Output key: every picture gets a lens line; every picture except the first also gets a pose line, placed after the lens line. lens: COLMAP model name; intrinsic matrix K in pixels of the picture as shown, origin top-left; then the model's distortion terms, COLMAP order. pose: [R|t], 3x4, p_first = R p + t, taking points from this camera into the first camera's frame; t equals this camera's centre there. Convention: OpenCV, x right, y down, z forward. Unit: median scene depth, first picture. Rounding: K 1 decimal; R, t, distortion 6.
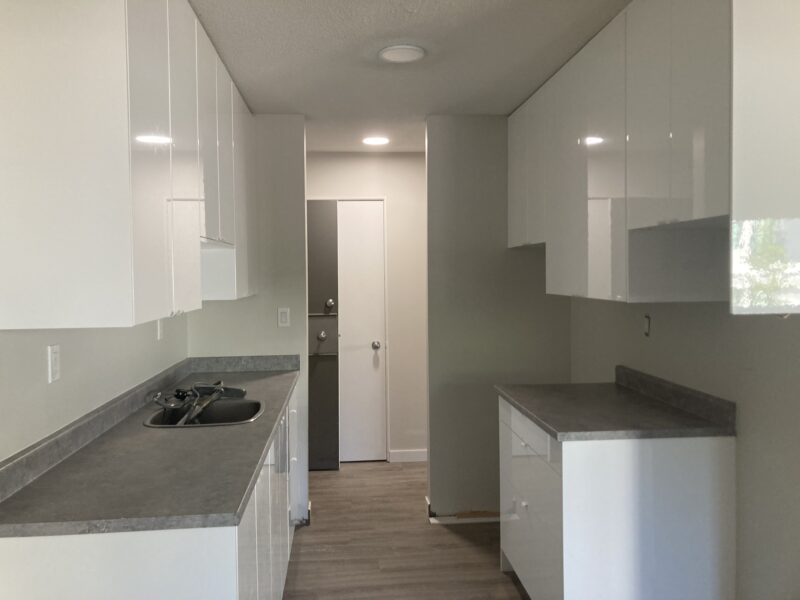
lens RADIAL K [[658.1, 0, 398.4], [0, 658.1, 276.4], [0, 0, 1]] dist [0.006190, 0.001156]
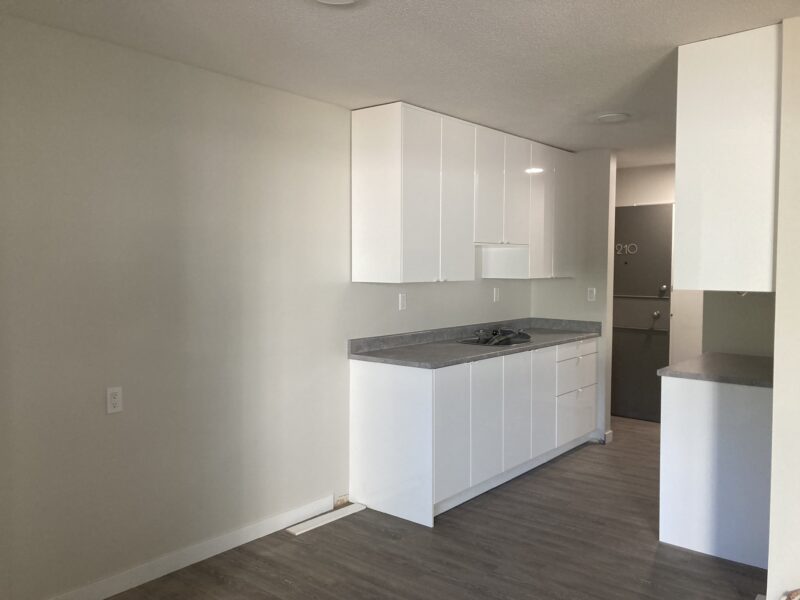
lens RADIAL K [[653.7, 0, 395.3], [0, 653.7, 293.9], [0, 0, 1]] dist [0.097100, -0.218388]
pose [[0.714537, 0.047166, -0.698006, 0.509642], [-0.018706, 0.998656, 0.048334, 0.000921], [0.699348, -0.021480, 0.714459, -0.296129]]
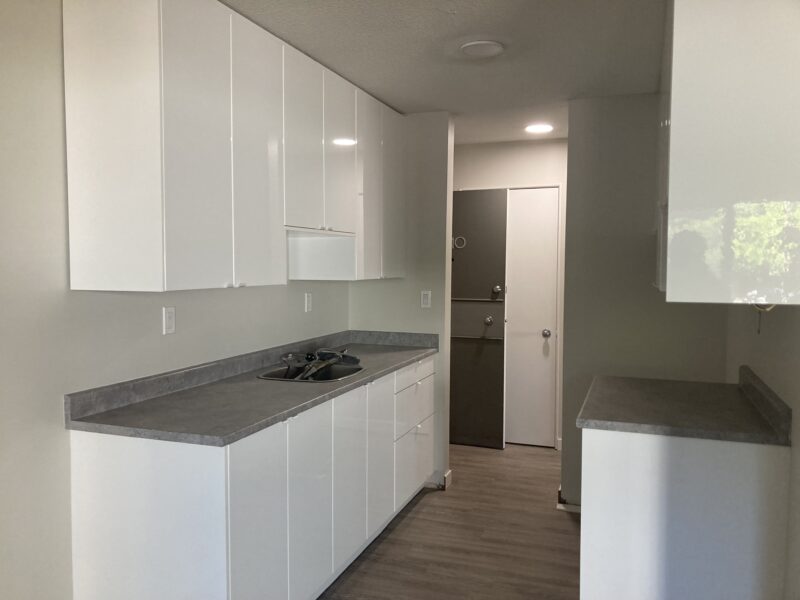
lens RADIAL K [[653.7, 0, 395.3], [0, 653.7, 293.9], [0, 0, 1]] dist [0.097100, -0.218388]
pose [[0.906105, 0.036789, -0.421450, 0.240458], [-0.019302, 0.998769, 0.045687, 0.004517], [0.422612, -0.033262, 0.905700, -0.009457]]
